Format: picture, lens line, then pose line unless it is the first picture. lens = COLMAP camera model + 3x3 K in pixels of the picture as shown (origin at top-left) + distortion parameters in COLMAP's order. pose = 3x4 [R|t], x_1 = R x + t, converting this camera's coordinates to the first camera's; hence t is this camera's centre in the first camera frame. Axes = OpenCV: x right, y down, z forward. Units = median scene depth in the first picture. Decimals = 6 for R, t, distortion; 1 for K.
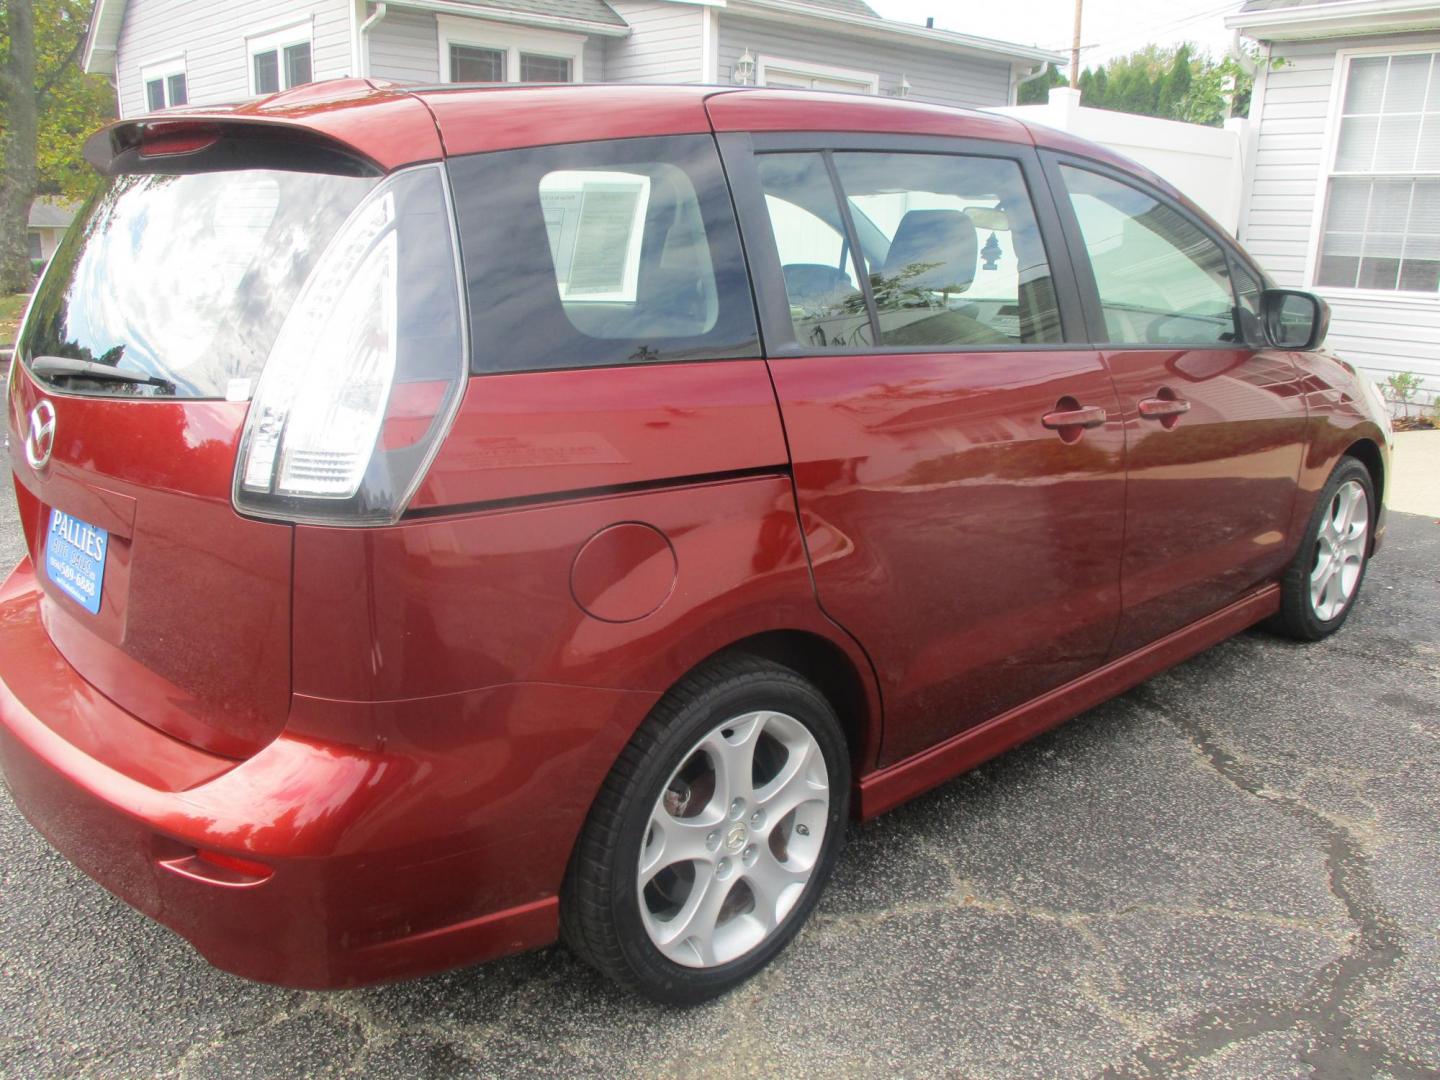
lens RADIAL K [[1218.1, 0, 720.0], [0, 1218.1, 540.0], [0, 0, 1]] dist [-0.028407, 0.001570]
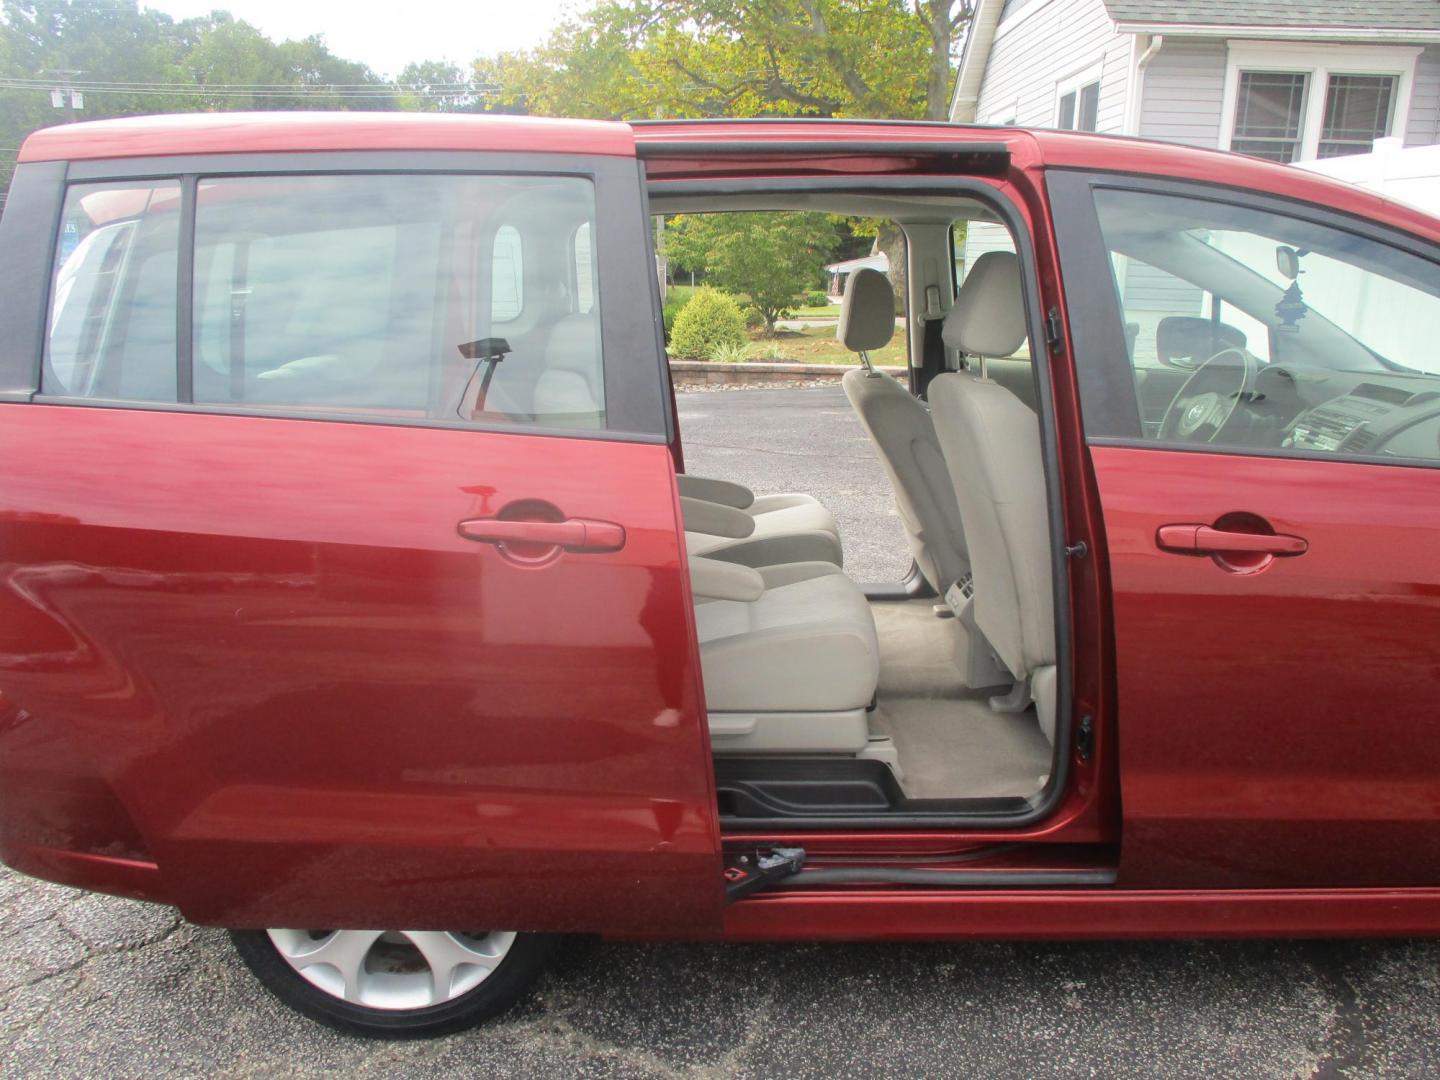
lens RADIAL K [[1210.8, 0, 712.9], [0, 1210.8, 537.4], [0, 0, 1]] dist [-0.033608, 0.005858]
pose [[0.729351, 0.156361, -0.666032, 0.461071], [-0.175080, 0.983772, 0.039230, -0.067500], [0.661358, 0.087996, 0.744891, 0.239551]]
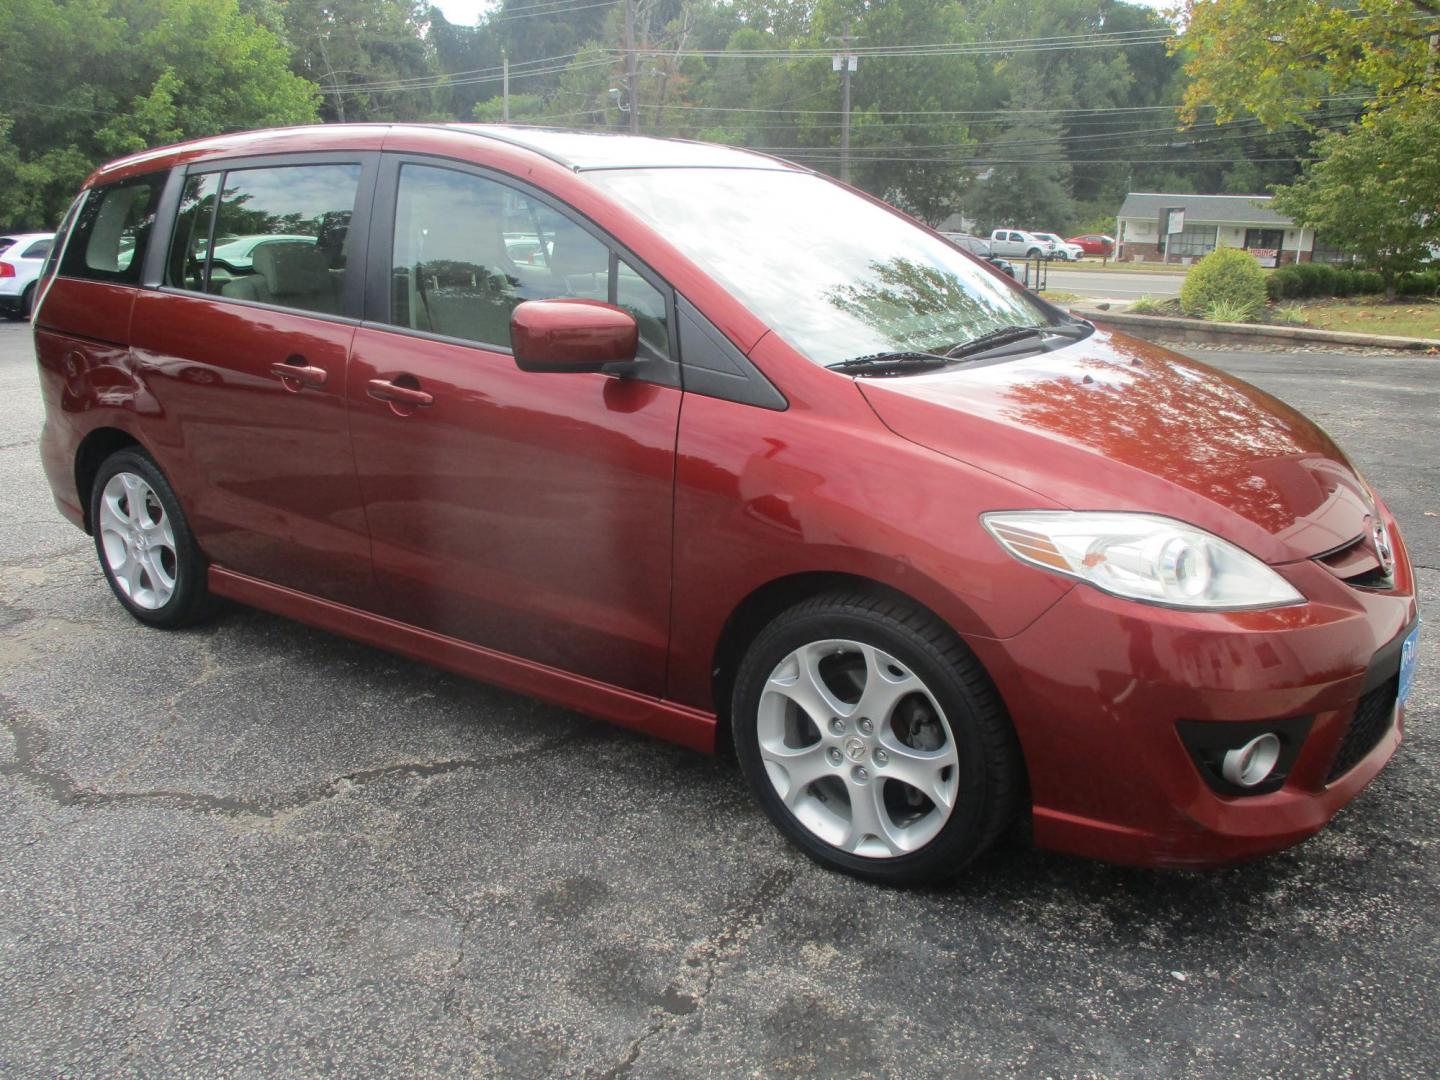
lens RADIAL K [[1218.1, 0, 720.0], [0, 1218.1, 540.0], [0, 0, 1]] dist [-0.028407, 0.001570]
pose [[0.180386, 0.263895, -0.947534, 1.111073], [-0.253915, 0.943178, 0.214343, -0.224209], [0.950257, 0.201929, 0.237143, 0.815227]]
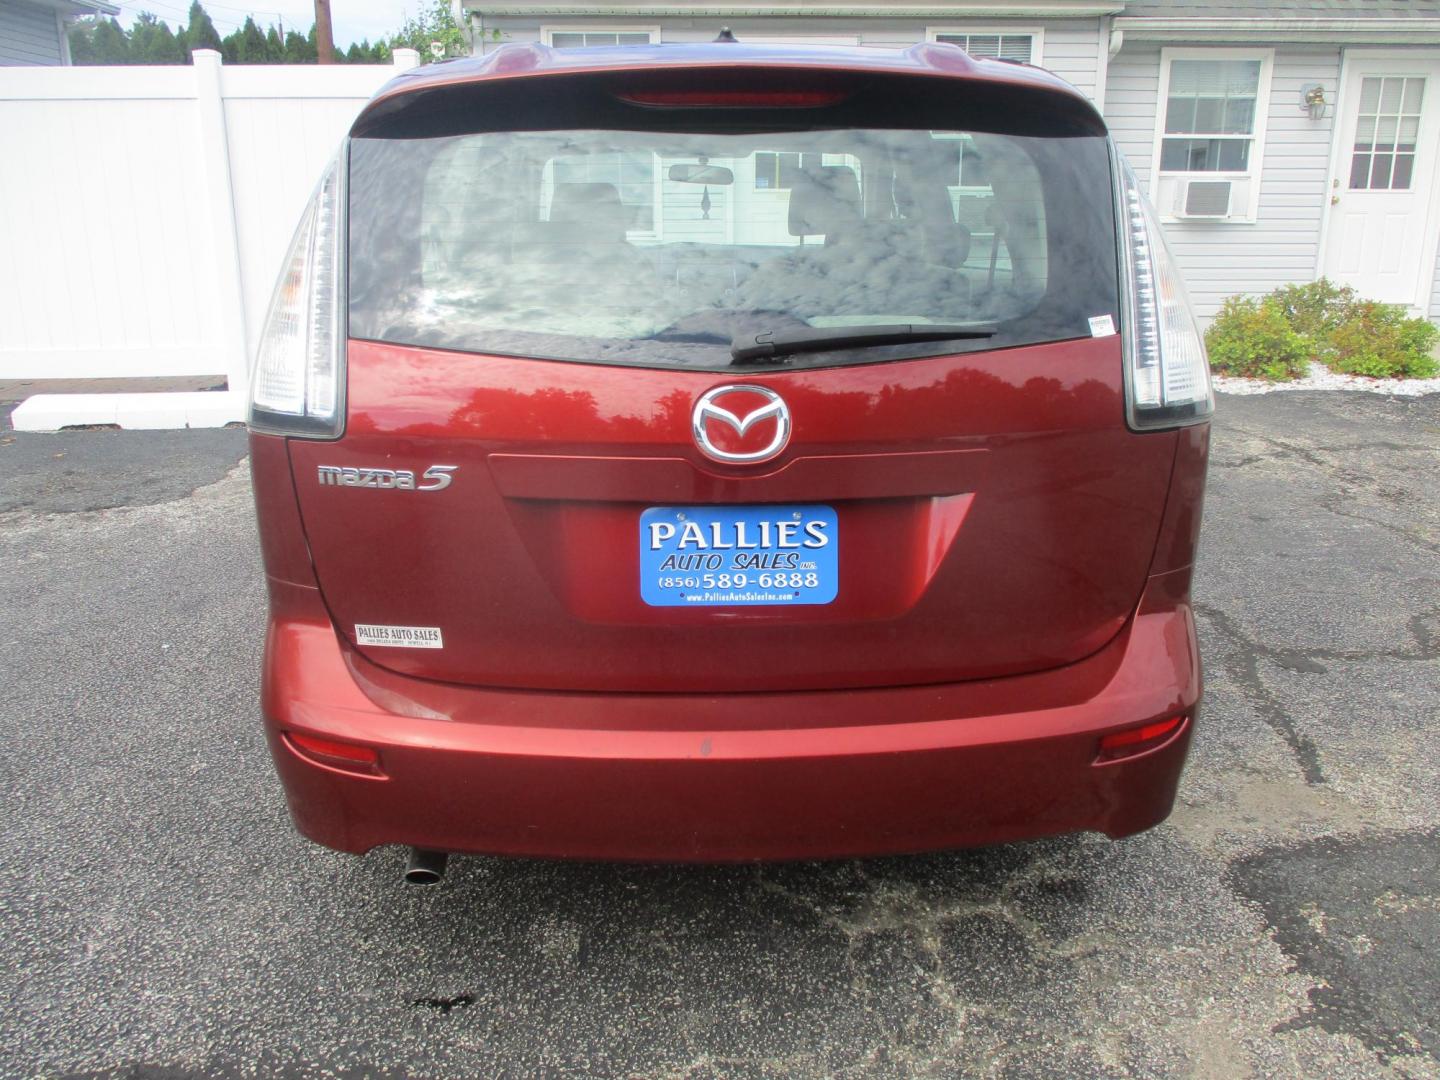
lens RADIAL K [[1218.1, 0, 720.0], [0, 1218.1, 540.0], [0, 0, 1]] dist [-0.028407, 0.001570]
pose [[0.650705, -0.230748, 0.723421, -0.659386], [0.208044, 0.970430, 0.122405, -0.062892], [-0.730274, 0.070854, 0.679470, 0.222472]]
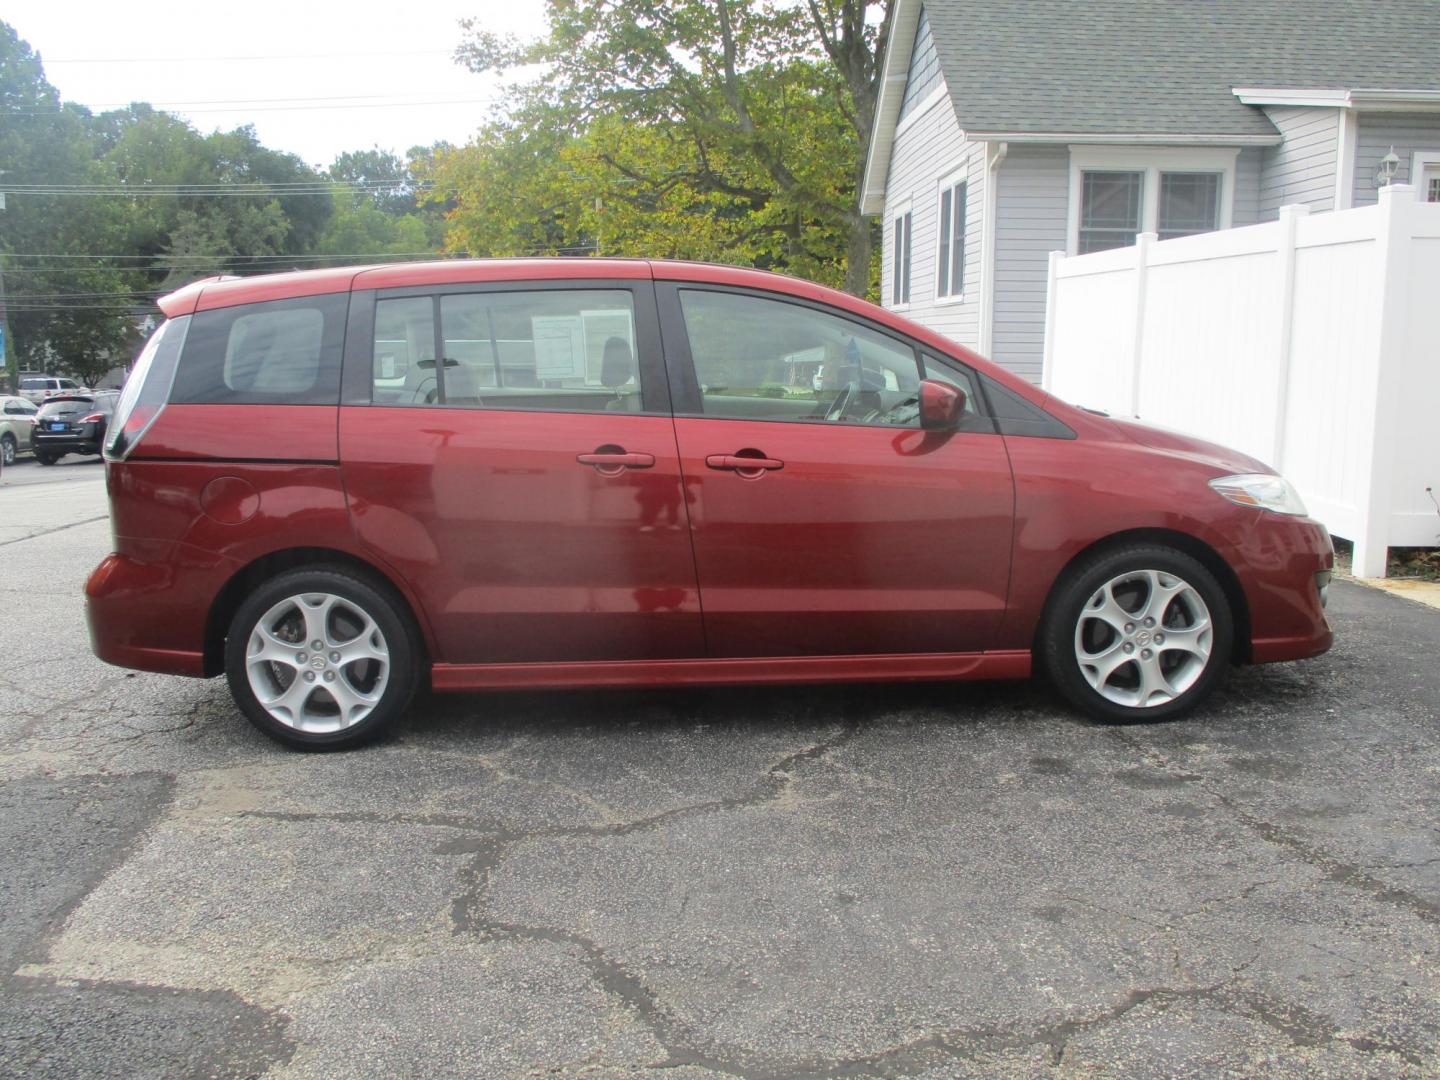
lens RADIAL K [[1358.3, 0, 716.5], [0, 1358.3, 537.8], [0, 0, 1]] dist [-0.061131, 0.013398]
pose [[0.747439, 0.080319, -0.659458, 1.023689], [-0.153379, 0.986709, -0.053666, 0.042927], [0.646382, 0.141259, 0.749824, -0.097025]]
